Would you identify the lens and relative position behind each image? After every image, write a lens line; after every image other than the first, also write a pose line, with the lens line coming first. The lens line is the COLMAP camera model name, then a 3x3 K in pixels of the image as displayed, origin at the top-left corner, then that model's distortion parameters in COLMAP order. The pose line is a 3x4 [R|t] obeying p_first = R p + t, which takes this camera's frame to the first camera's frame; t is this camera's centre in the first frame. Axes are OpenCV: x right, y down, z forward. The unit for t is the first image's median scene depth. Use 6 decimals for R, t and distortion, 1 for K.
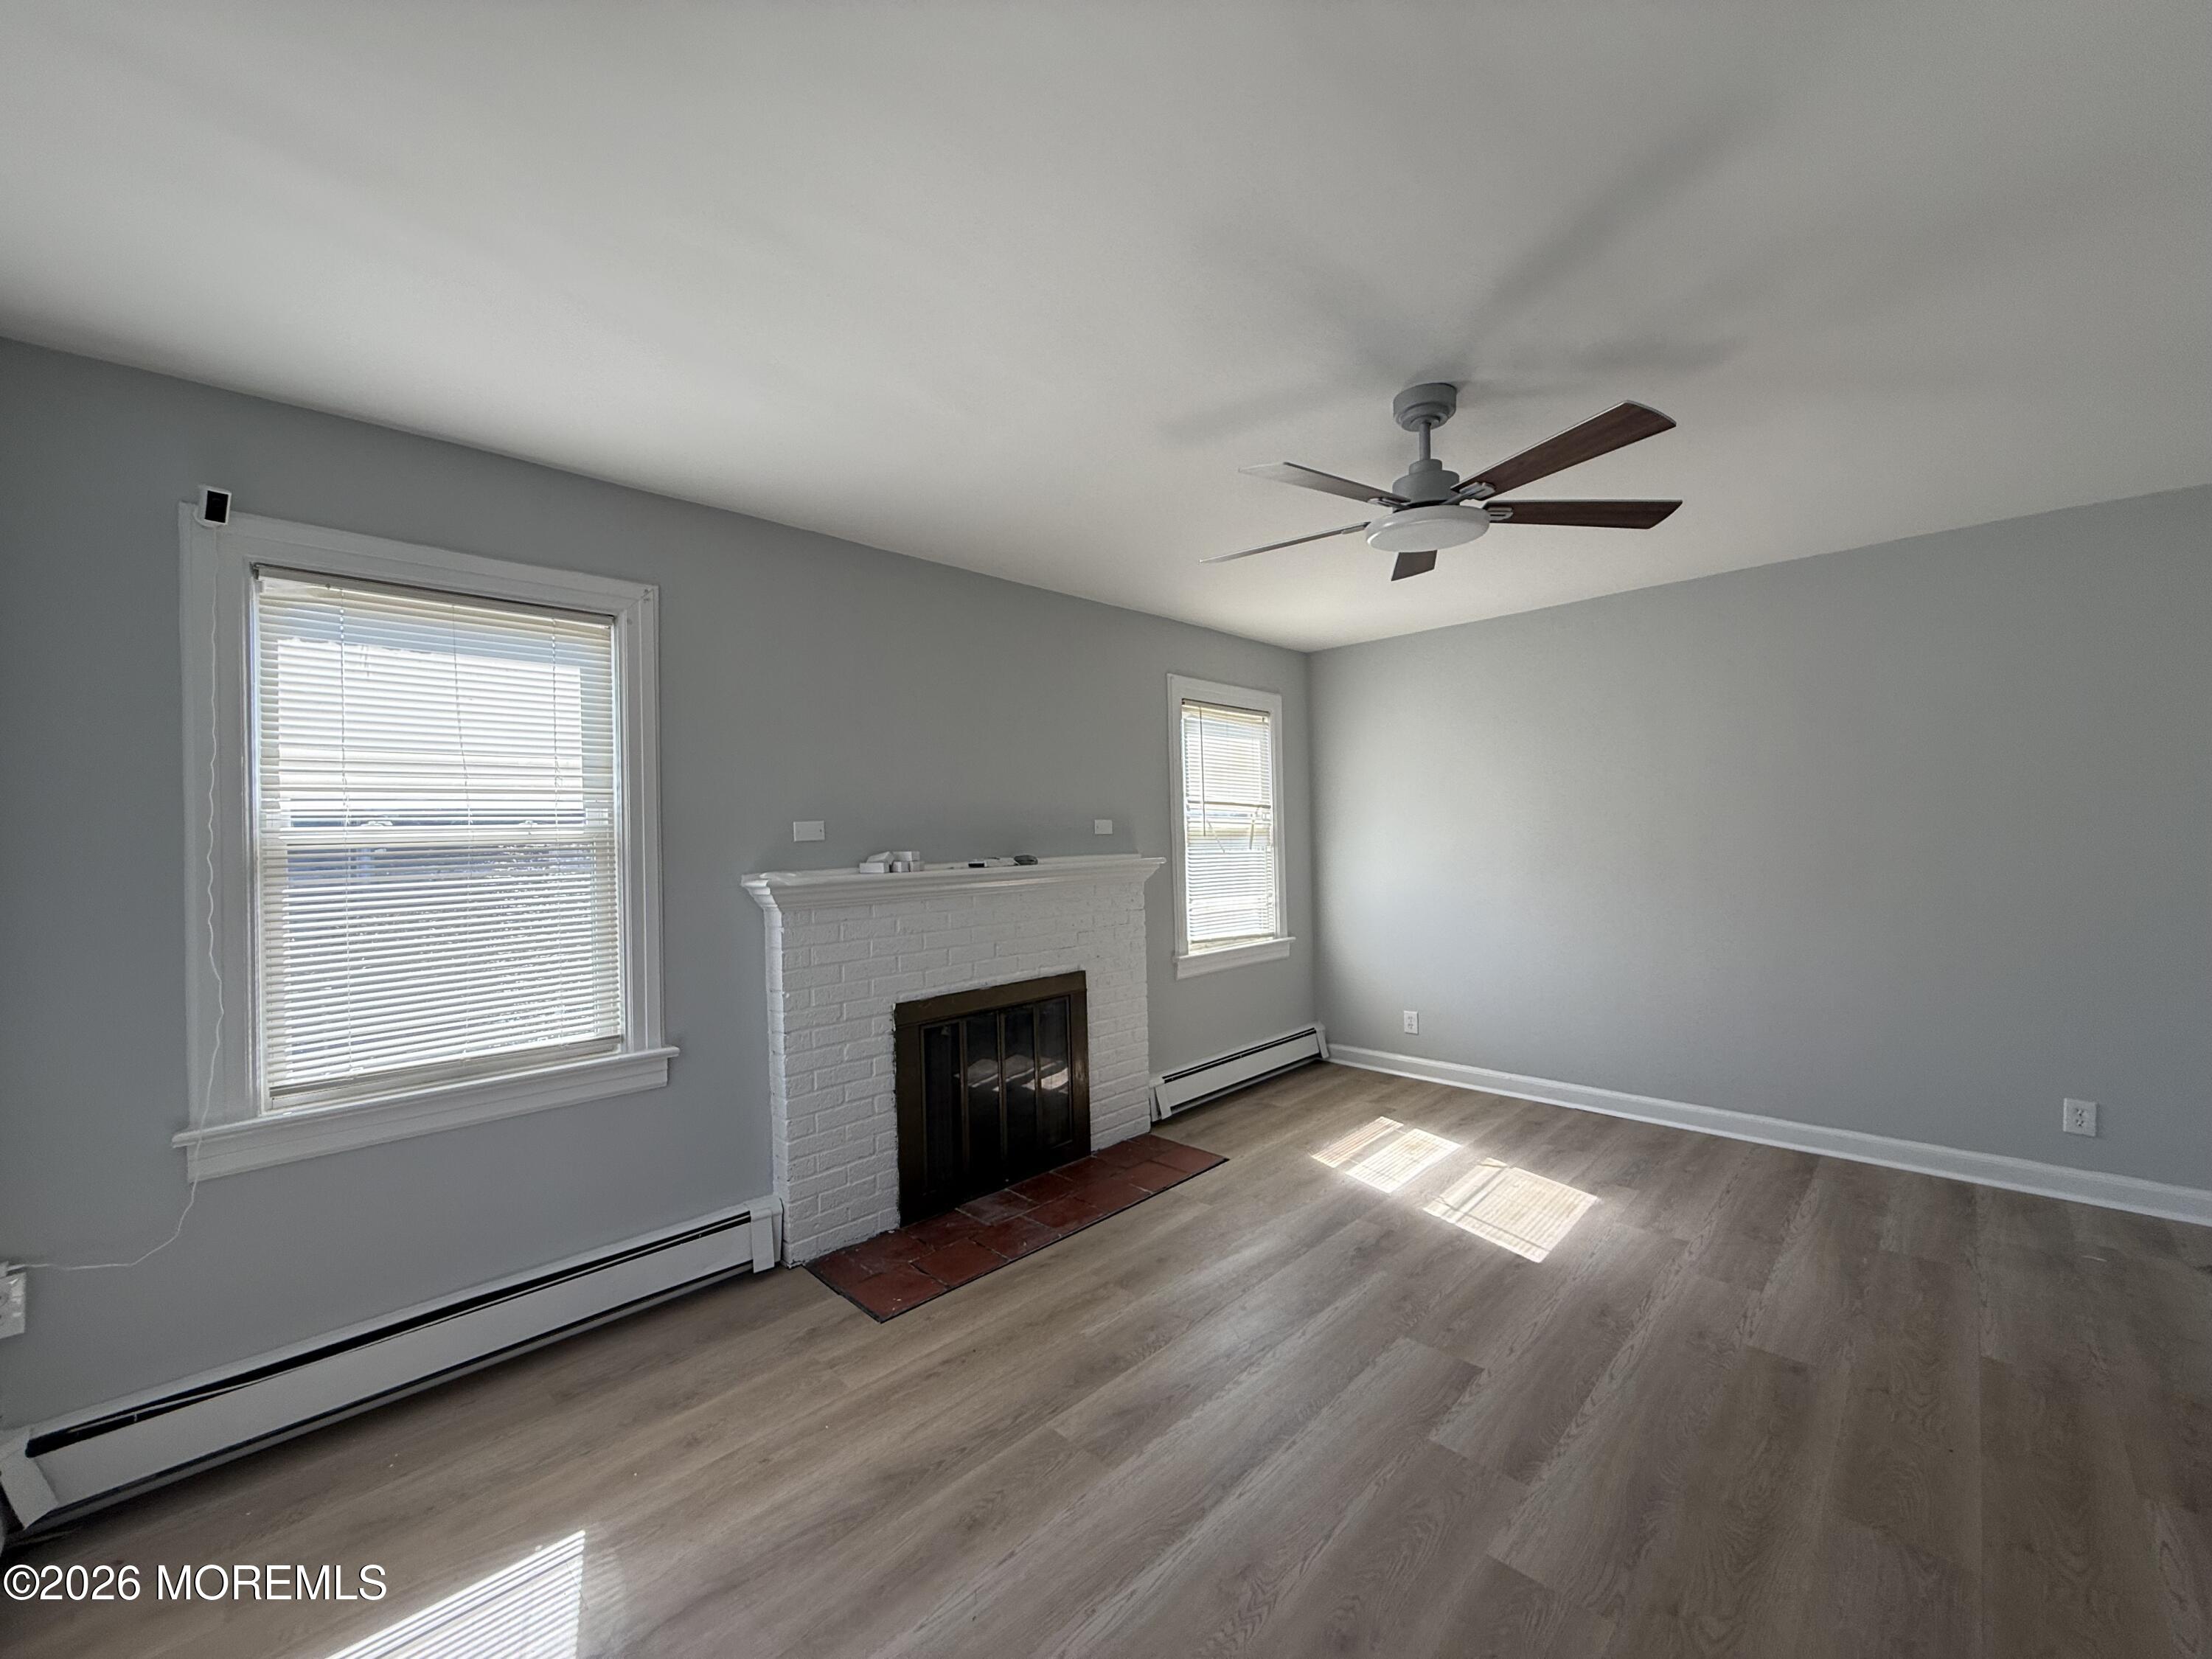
lens RADIAL K [[868.7, 0, 1090.3], [0, 868.7, 863.6], [0, 0, 1]] dist [0.000573, -0.000026]
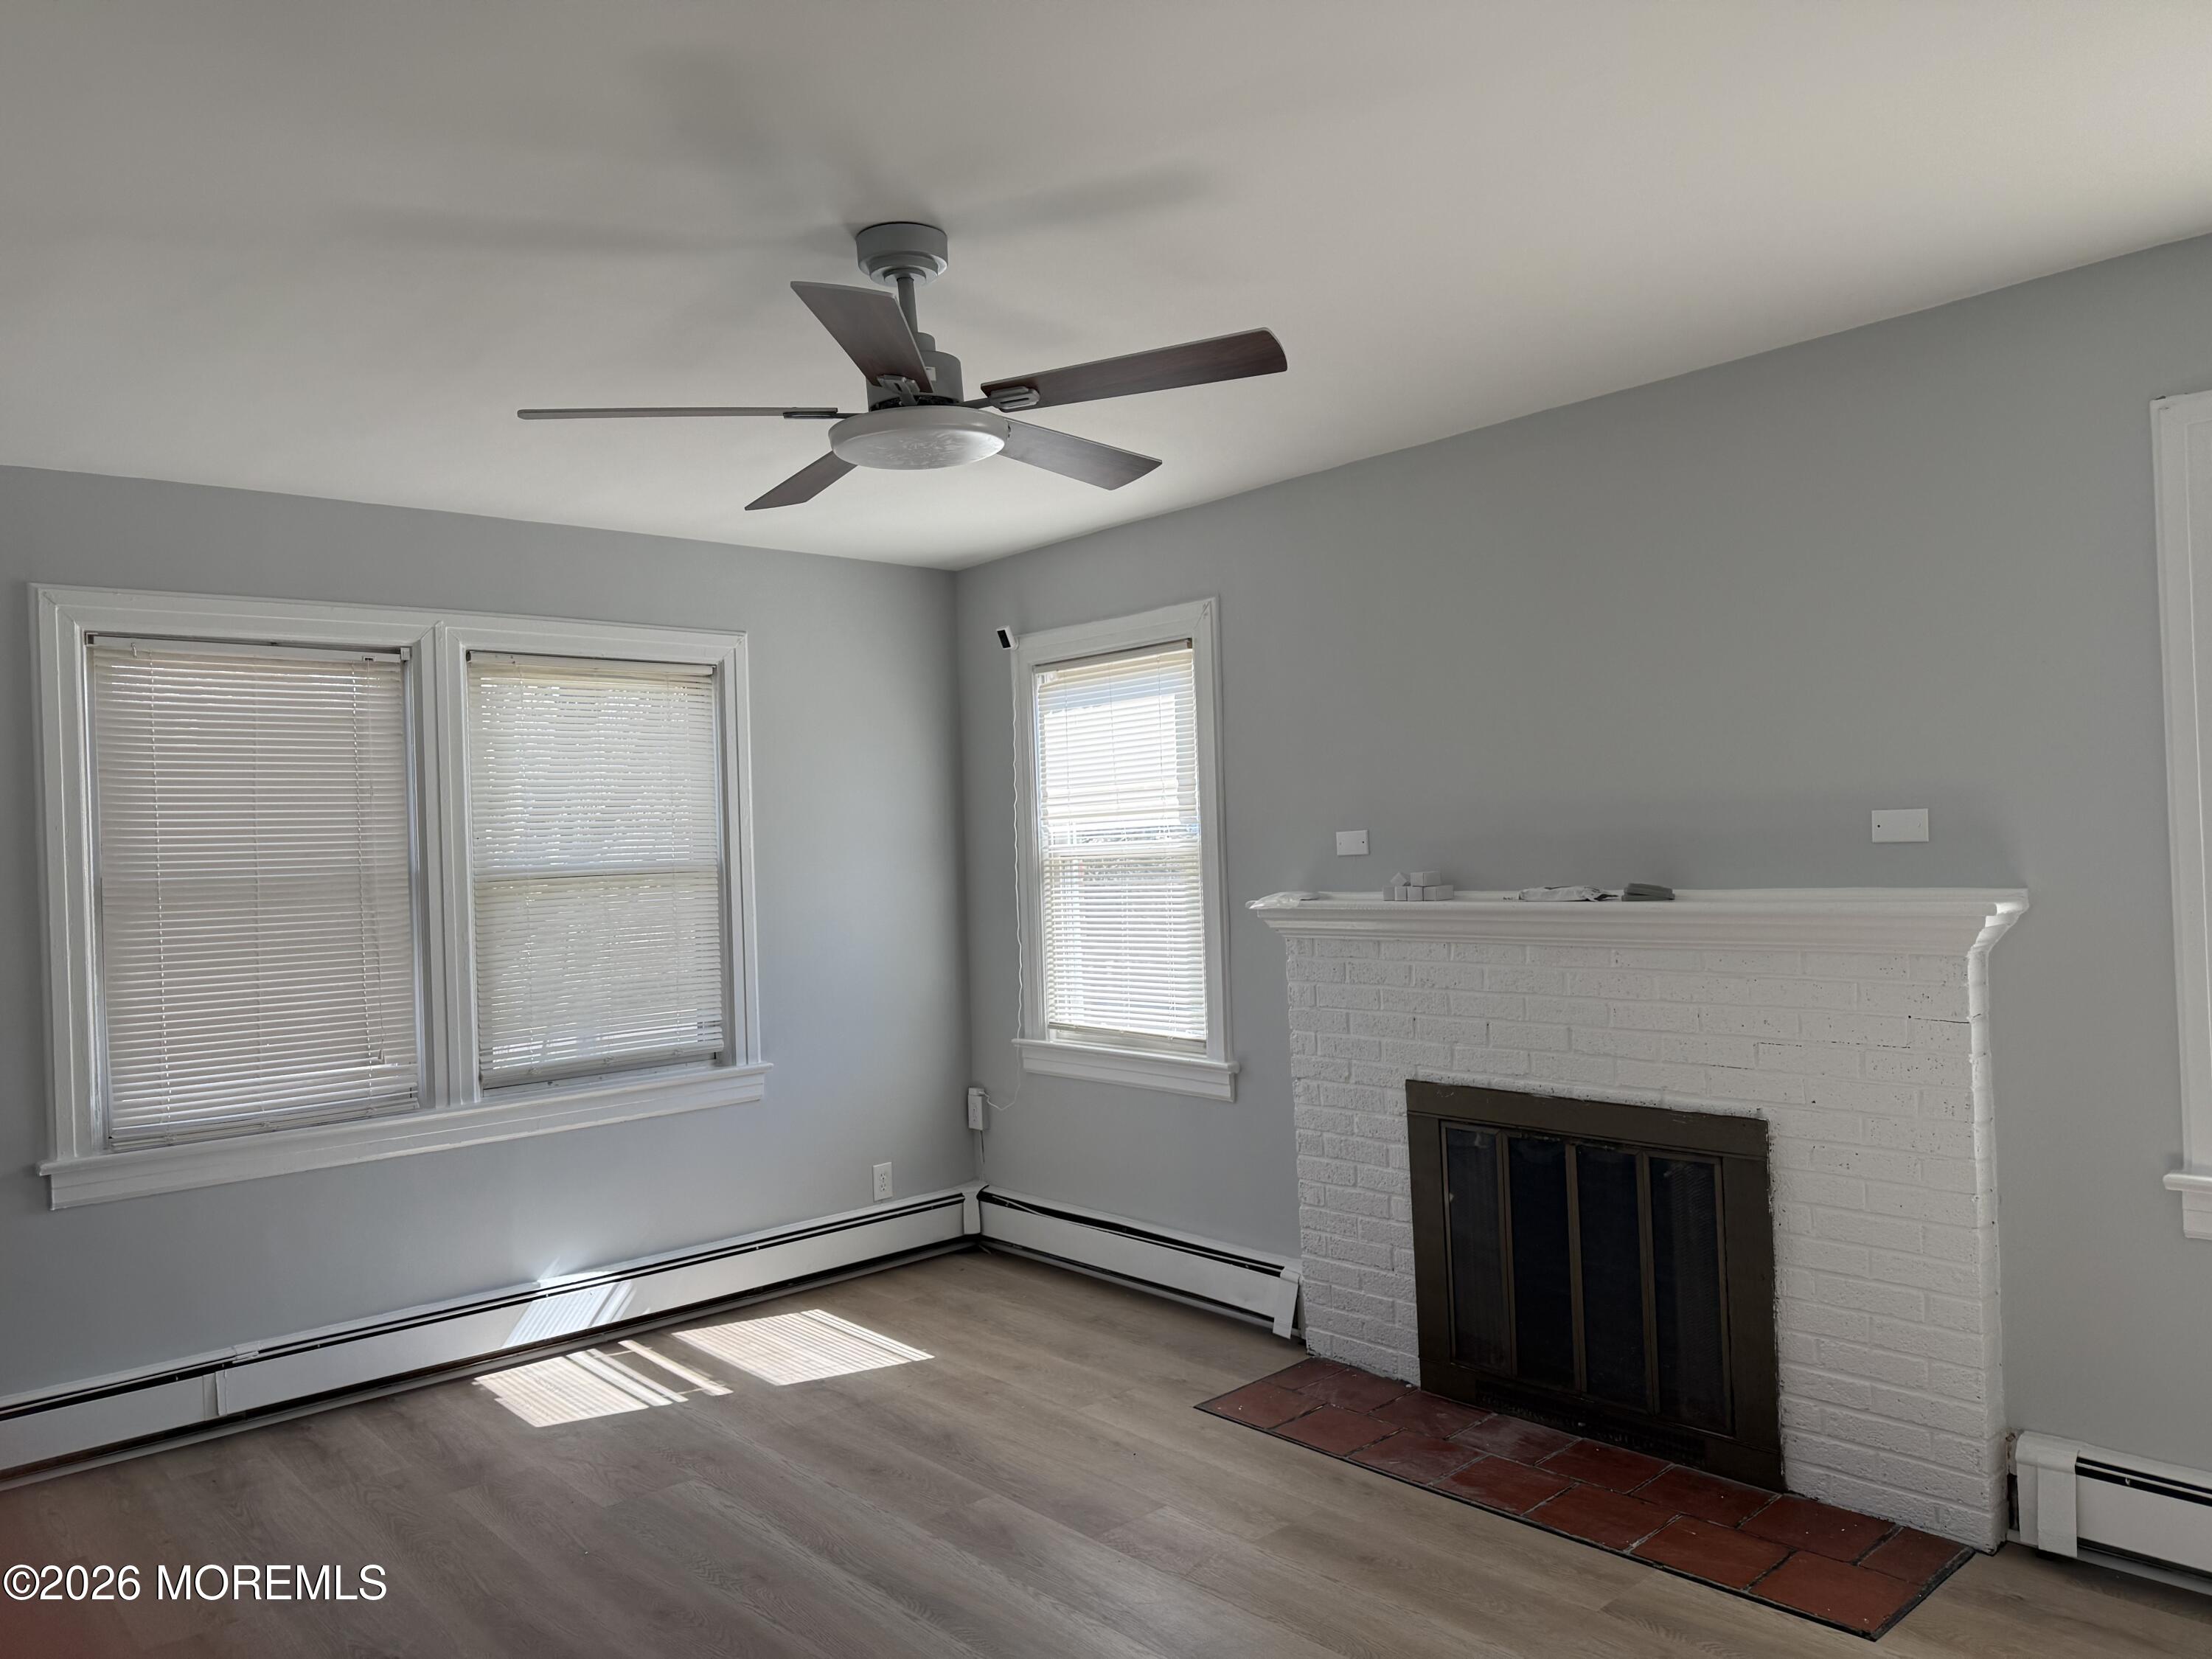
lens RADIAL K [[1554.7, 0, 1083.8], [0, 1554.7, 839.2], [0, 0, 1]] dist [0.055764, -0.065357]
pose [[-0.057457, 0.036251, -0.997690, 1.321995], [0.020403, 0.999174, 0.035130, -0.112453], [0.998139, -0.018338, -0.058149, 0.968013]]
